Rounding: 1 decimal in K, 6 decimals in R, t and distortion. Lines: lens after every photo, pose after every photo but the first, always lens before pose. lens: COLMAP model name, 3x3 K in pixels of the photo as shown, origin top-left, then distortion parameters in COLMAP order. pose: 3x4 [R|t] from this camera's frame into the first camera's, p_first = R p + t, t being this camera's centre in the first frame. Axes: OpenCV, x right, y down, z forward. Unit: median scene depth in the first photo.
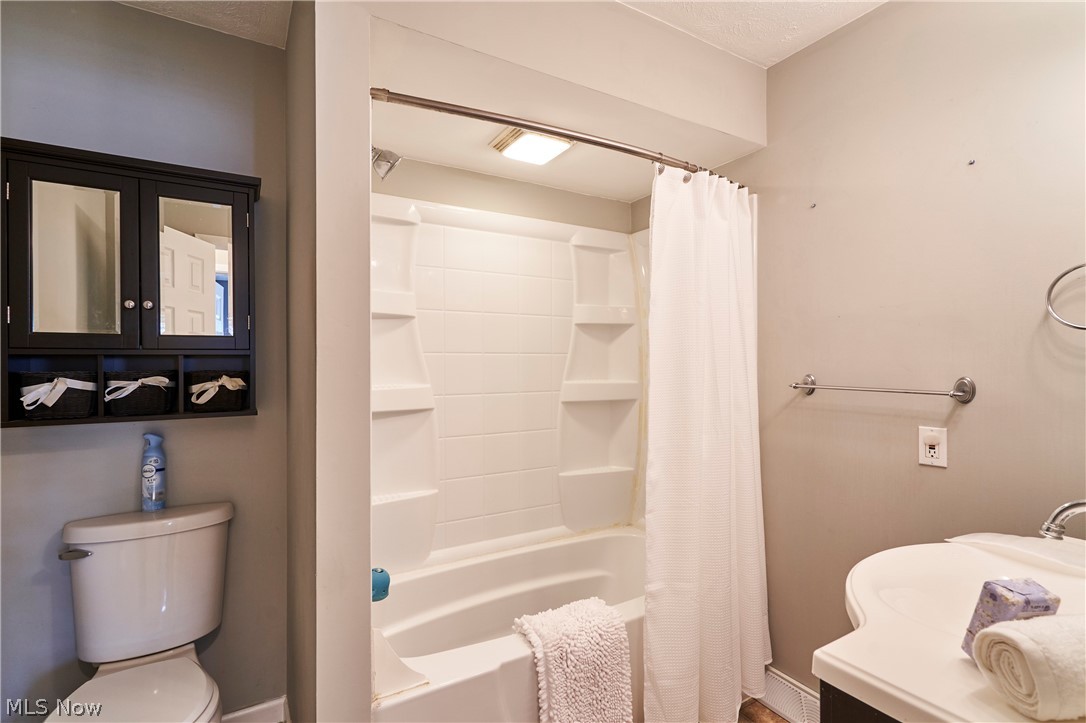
lens RADIAL K [[501.2, 0, 543.6], [0, 501.2, 365.7], [0, 0, 1]] dist [-0.000449, 0.000241]
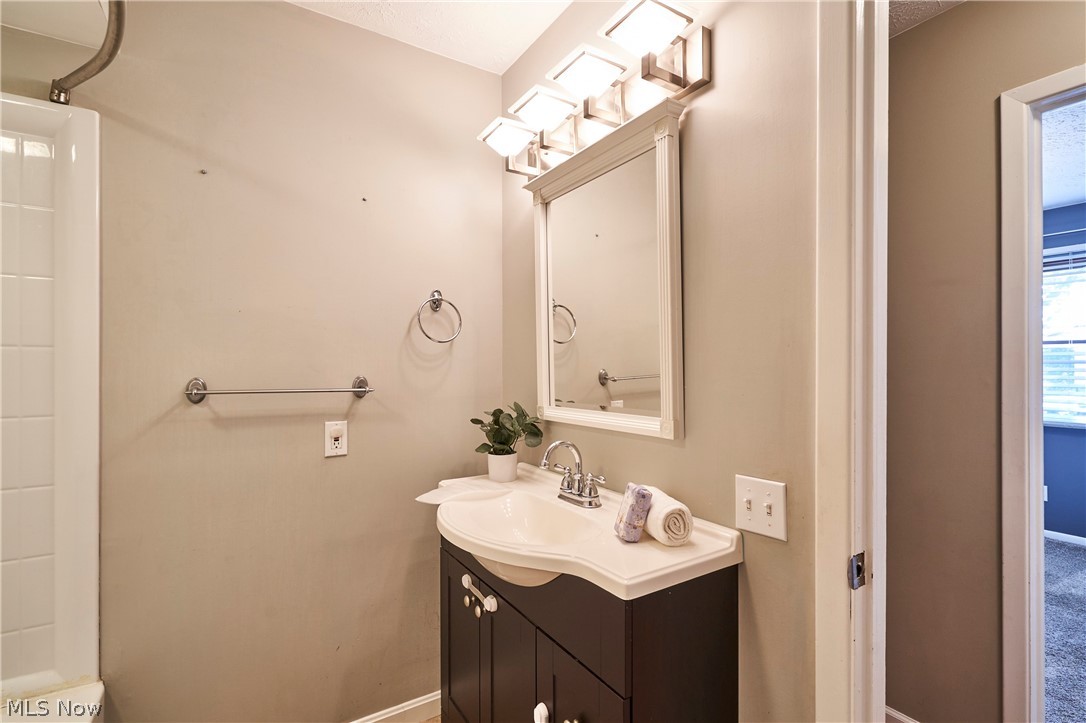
lens RADIAL K [[501.2, 0, 543.6], [0, 501.2, 365.7], [0, 0, 1]] dist [-0.000449, 0.000241]
pose [[-0.027609, 0.000446, 0.999619, -0.351996], [0.000855, 1.000000, -0.000423, -0.000428], [-0.999618, 0.000843, -0.027609, 0.569961]]
